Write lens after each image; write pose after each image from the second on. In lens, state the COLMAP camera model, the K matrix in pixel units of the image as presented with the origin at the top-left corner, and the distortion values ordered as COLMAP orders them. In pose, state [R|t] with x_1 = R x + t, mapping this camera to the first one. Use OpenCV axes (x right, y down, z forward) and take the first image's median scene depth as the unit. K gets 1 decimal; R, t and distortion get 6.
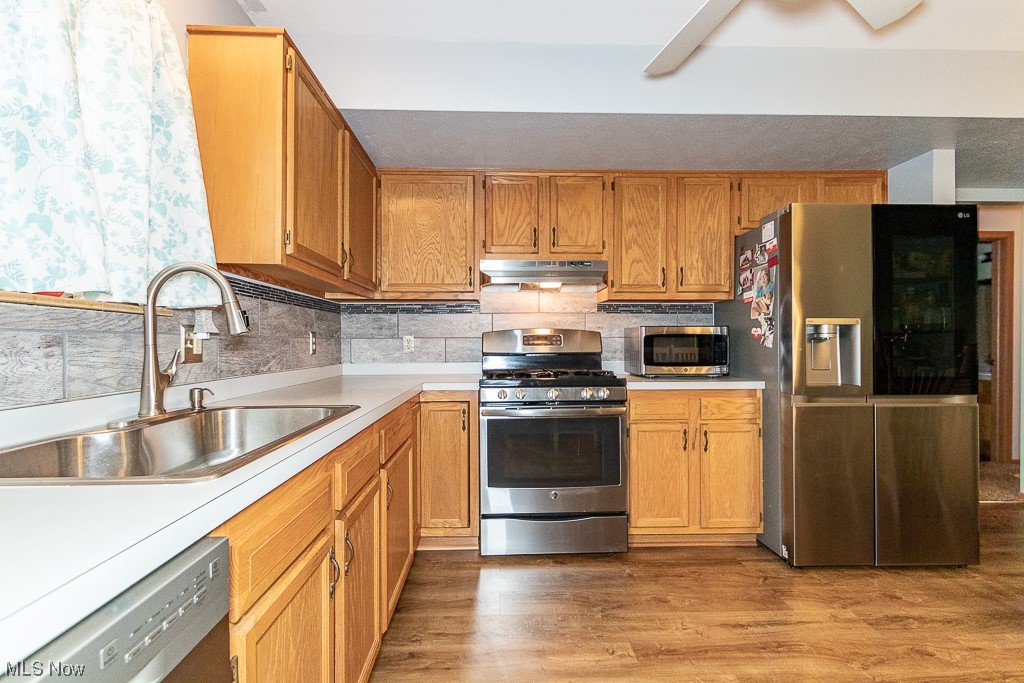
lens RADIAL K [[470.6, 0, 507.9], [0, 470.6, 342.8], [0, 0, 1]] dist [0.000717, -0.000181]
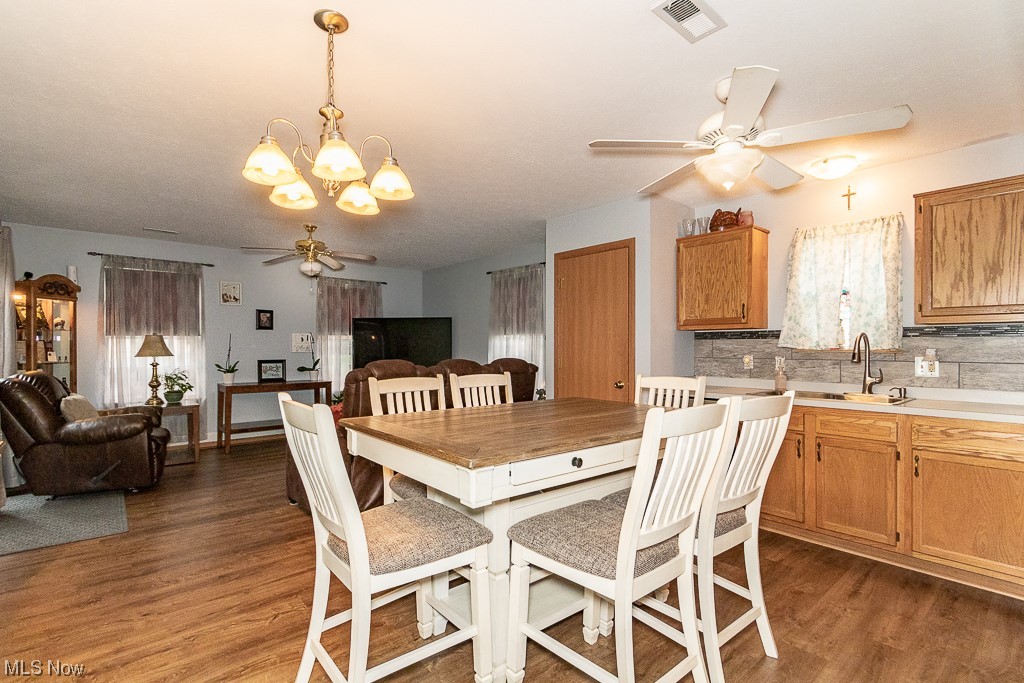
lens RADIAL K [[481.2, 0, 504.4], [0, 481.2, 350.8], [0, 0, 1]] dist [0.003318, -0.000396]
pose [[-0.778863, 0.006047, -0.627165, 1.051519], [-0.000579, 0.999946, 0.010359, -0.045131], [0.627193, 0.008431, -0.778818, 0.800114]]
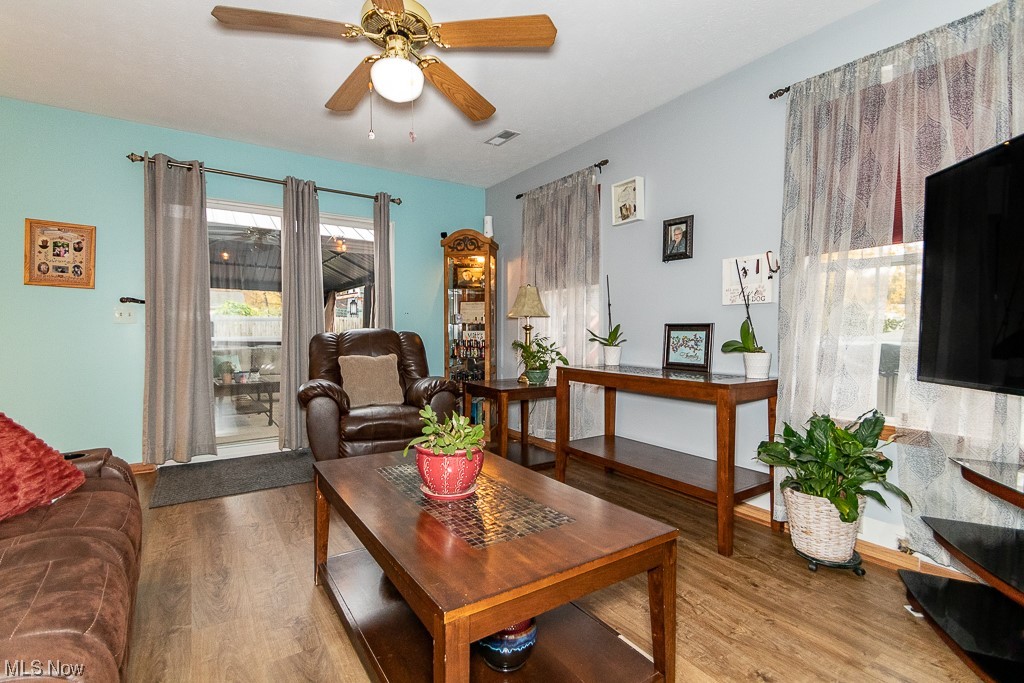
lens RADIAL K [[481.2, 0, 504.4], [0, 481.2, 350.8], [0, 0, 1]] dist [0.003318, -0.000396]
pose [[-0.526476, -0.037902, 0.849344, -0.187529], [0.001981, 0.998948, 0.045806, 0.031185], [-0.850187, 0.025798, -0.525848, -0.734085]]
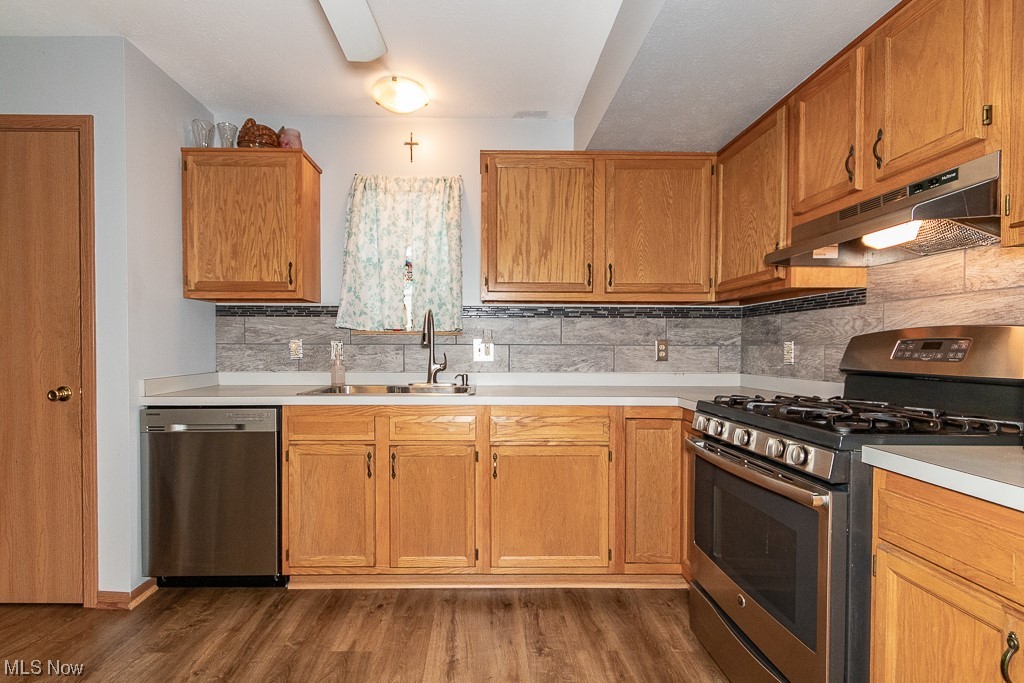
lens RADIAL K [[483.3, 0, 489.2], [0, 483.3, 353.4], [0, 0, 1]] dist [-0.001363, -0.000339]
pose [[-0.019784, 0.018244, -0.999638, 0.628564], [-0.003851, 0.999825, 0.018324, -0.009764], [0.999797, 0.004212, -0.019710, 0.582032]]
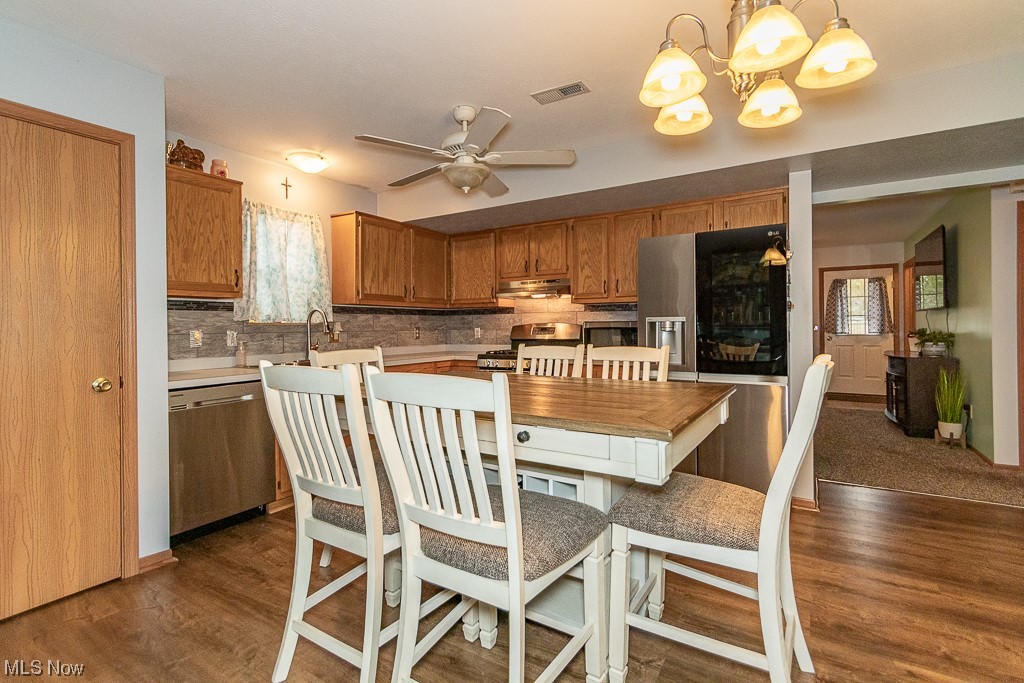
lens RADIAL K [[478.1, 0, 514.1], [0, 478.1, 325.4], [0, 0, 1]] dist [0.003761, 0.000468]
pose [[0.836376, -0.006405, -0.548119, 0.899200], [0.006886, 0.999976, -0.001178, -0.023425], [0.548114, -0.002789, 0.836399, -0.373025]]
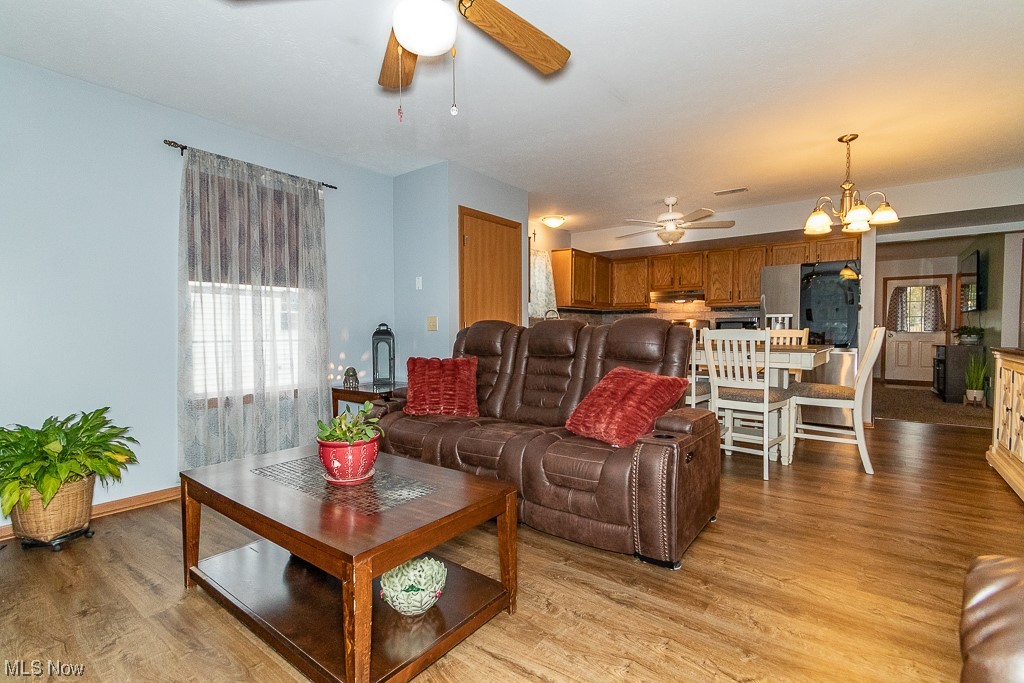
lens RADIAL K [[466.5, 0, 516.1], [0, 466.5, 347.6], [0, 0, 1]] dist [0.002330, -0.000220]
pose [[0.776724, 0.025014, -0.629344, 0.934576], [0.000259, 0.999198, 0.040034, 0.016265], [0.629841, -0.031258, 0.776095, -1.339771]]
